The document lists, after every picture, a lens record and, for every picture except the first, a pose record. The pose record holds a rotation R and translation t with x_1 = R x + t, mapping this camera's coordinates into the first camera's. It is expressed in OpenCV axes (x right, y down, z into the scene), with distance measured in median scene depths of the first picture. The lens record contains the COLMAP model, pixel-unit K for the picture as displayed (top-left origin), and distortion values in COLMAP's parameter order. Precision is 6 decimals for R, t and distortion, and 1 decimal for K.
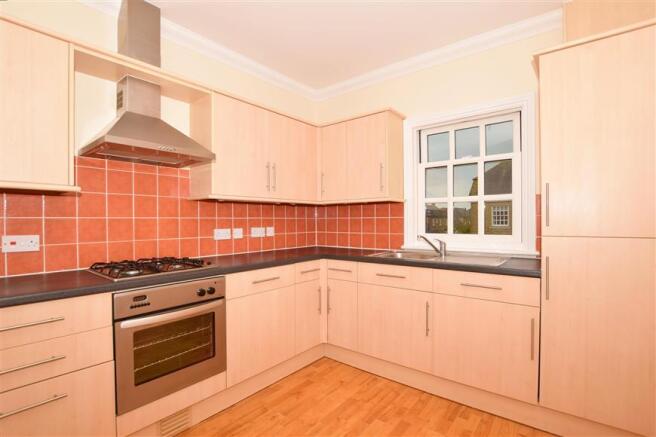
lens RADIAL K [[308.3, 0, 327.0], [0, 308.3, 221.4], [0, 0, 1]] dist [-0.040923, 0.000164]
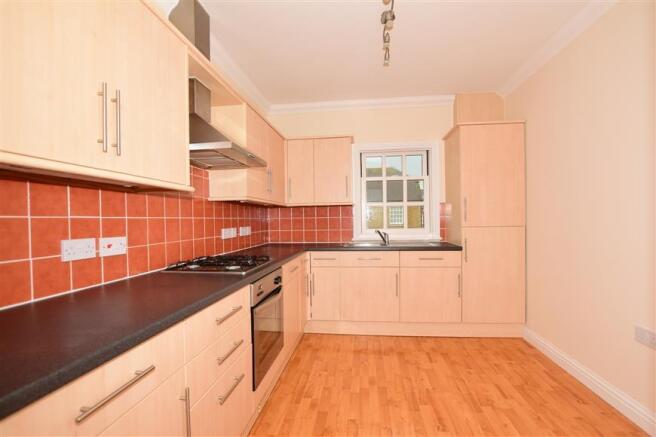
lens RADIAL K [[308.3, 0, 327.0], [0, 308.3, 221.4], [0, 0, 1]] dist [-0.040923, 0.000164]
pose [[0.850494, -0.010730, 0.525875, -0.654794], [0.013291, 0.999911, -0.001093, 0.005667], [-0.525817, 0.007919, 0.850561, -0.086691]]
